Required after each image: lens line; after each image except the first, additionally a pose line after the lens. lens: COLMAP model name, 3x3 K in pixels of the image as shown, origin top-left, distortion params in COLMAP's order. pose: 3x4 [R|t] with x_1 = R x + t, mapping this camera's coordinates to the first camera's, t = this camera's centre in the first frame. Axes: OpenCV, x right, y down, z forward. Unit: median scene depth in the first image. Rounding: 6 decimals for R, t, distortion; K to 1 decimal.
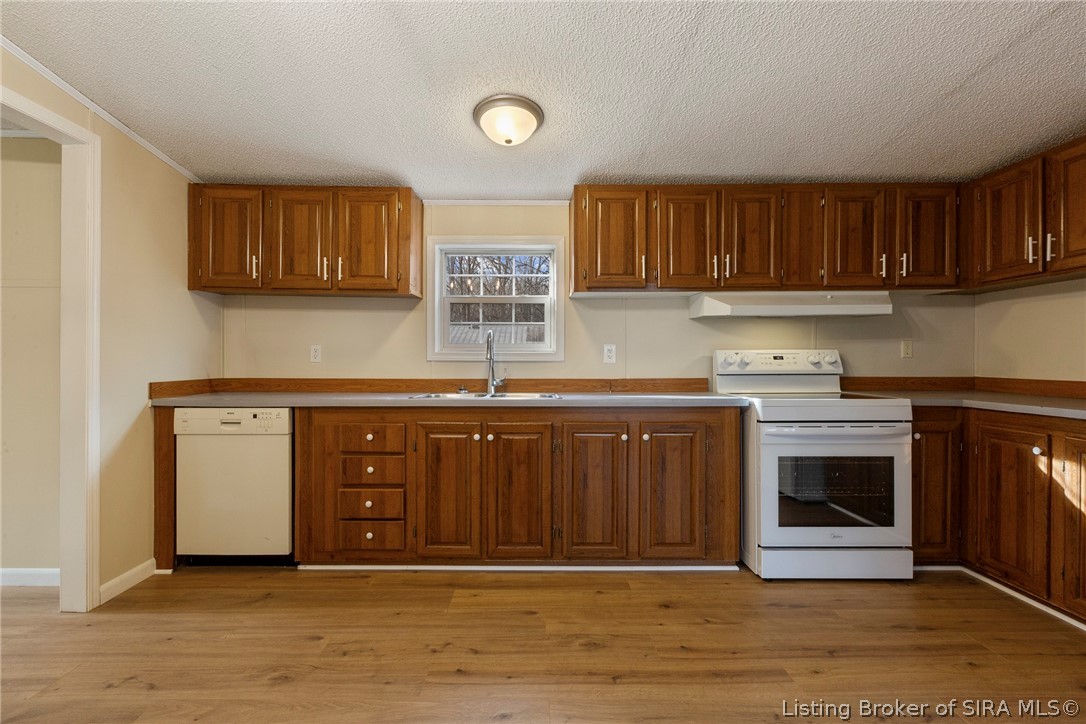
lens RADIAL K [[492.8, 0, 533.4], [0, 492.8, 359.8], [0, 0, 1]] dist [0.001518, -0.000215]
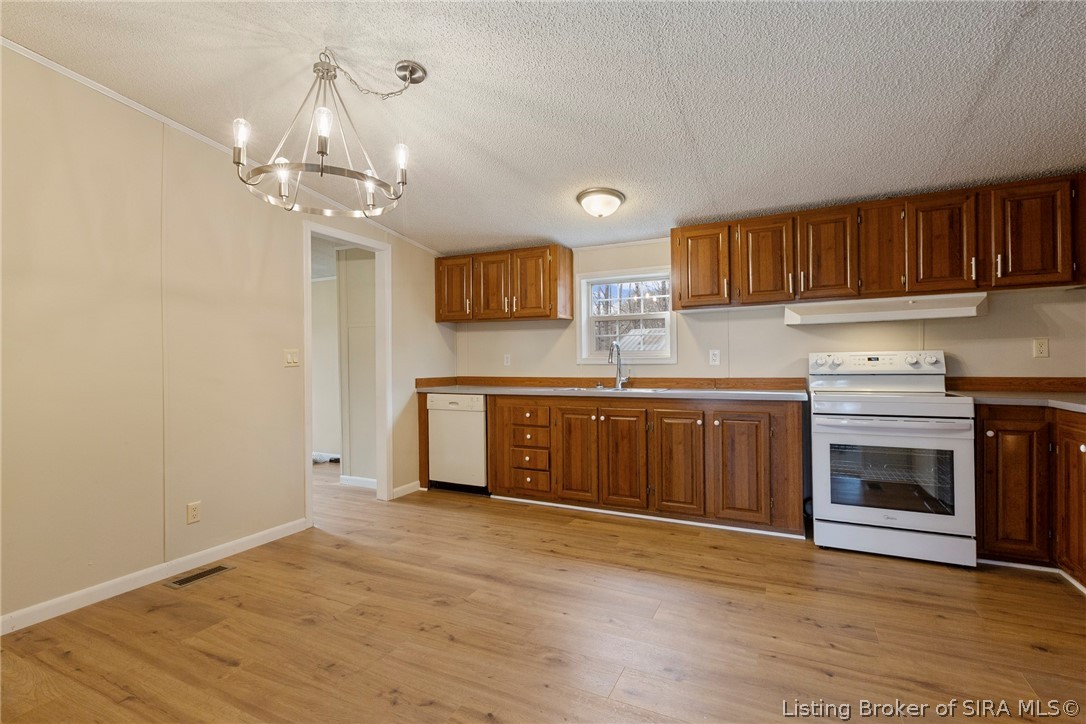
lens RADIAL K [[501.4, 0, 544.4], [0, 501.4, 360.1], [0, 0, 1]] dist [0.000548, 0.000271]
pose [[0.893587, -0.011681, -0.448739, 0.408376], [0.010969, 0.999931, -0.004187, -0.006023], [0.448757, -0.001181, 0.893653, -0.361678]]
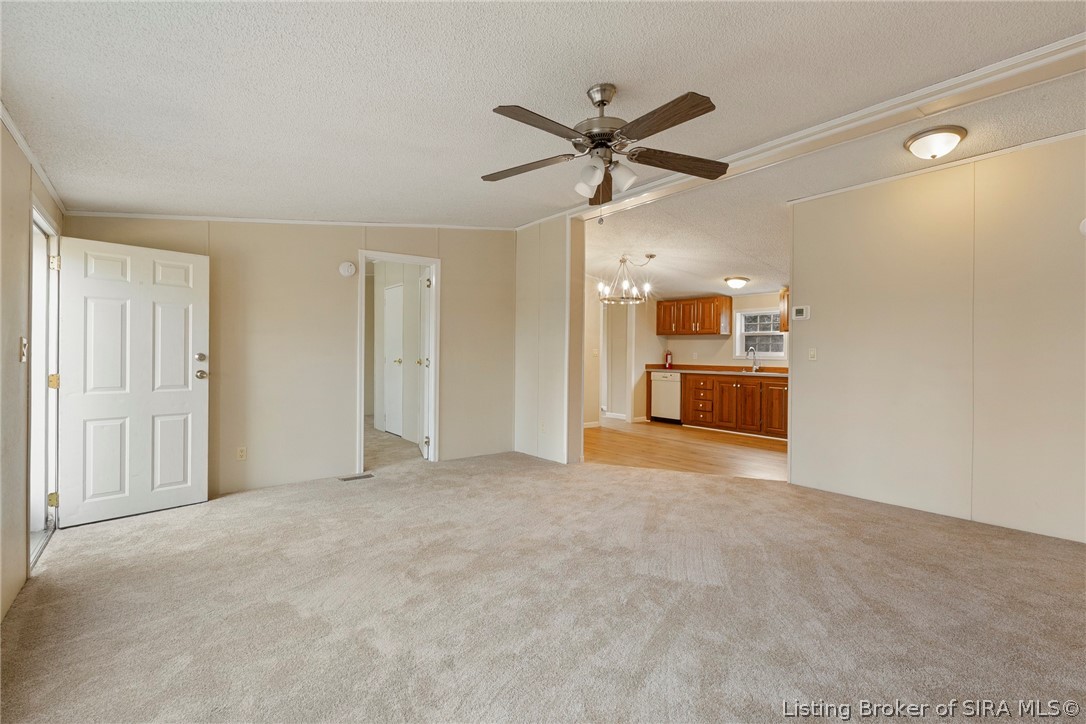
lens RADIAL K [[485.4, 0, 546.9], [0, 485.4, 357.8], [0, 0, 1]] dist [-0.000564, 0.000014]
pose [[0.623680, 0.010126, -0.781614, 1.392781], [-0.013849, 0.999902, 0.001903, 0.005344], [0.781557, 0.009638, 0.623759, -1.596132]]
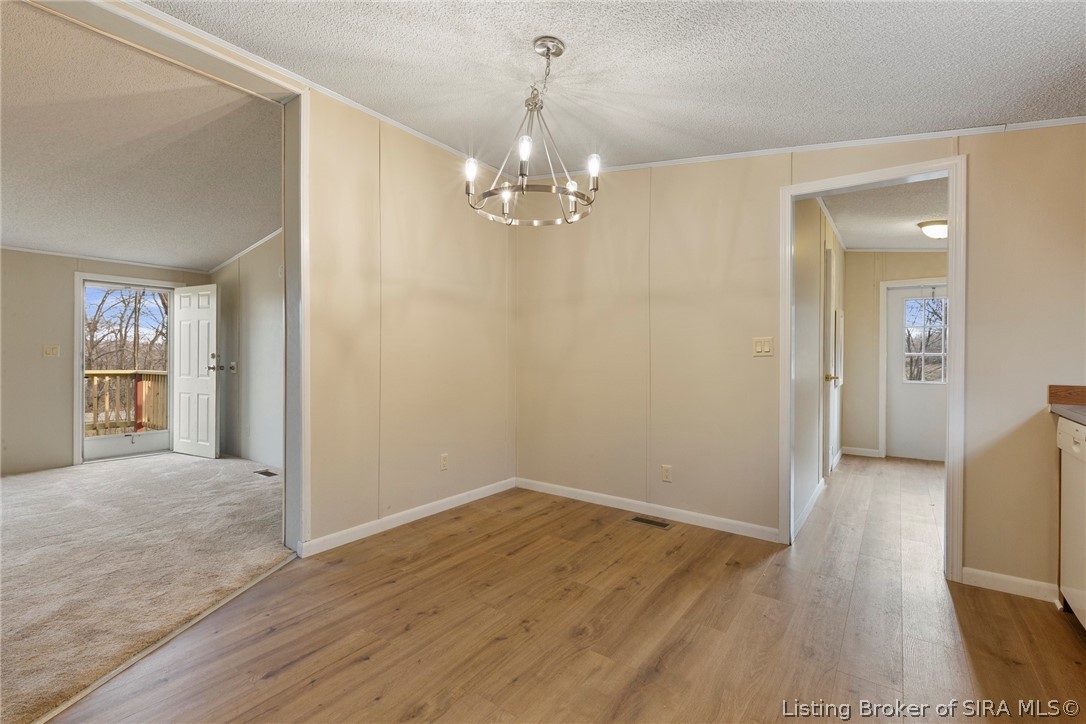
lens RADIAL K [[487.8, 0, 543.1], [0, 487.8, 356.2], [0, 0, 1]] dist [-0.000716, -0.000160]
pose [[-0.595249, -0.001829, -0.803539, 0.469814], [-0.009253, 0.999947, 0.004579, -0.000484], [0.803488, 0.010161, -0.595235, 0.779570]]
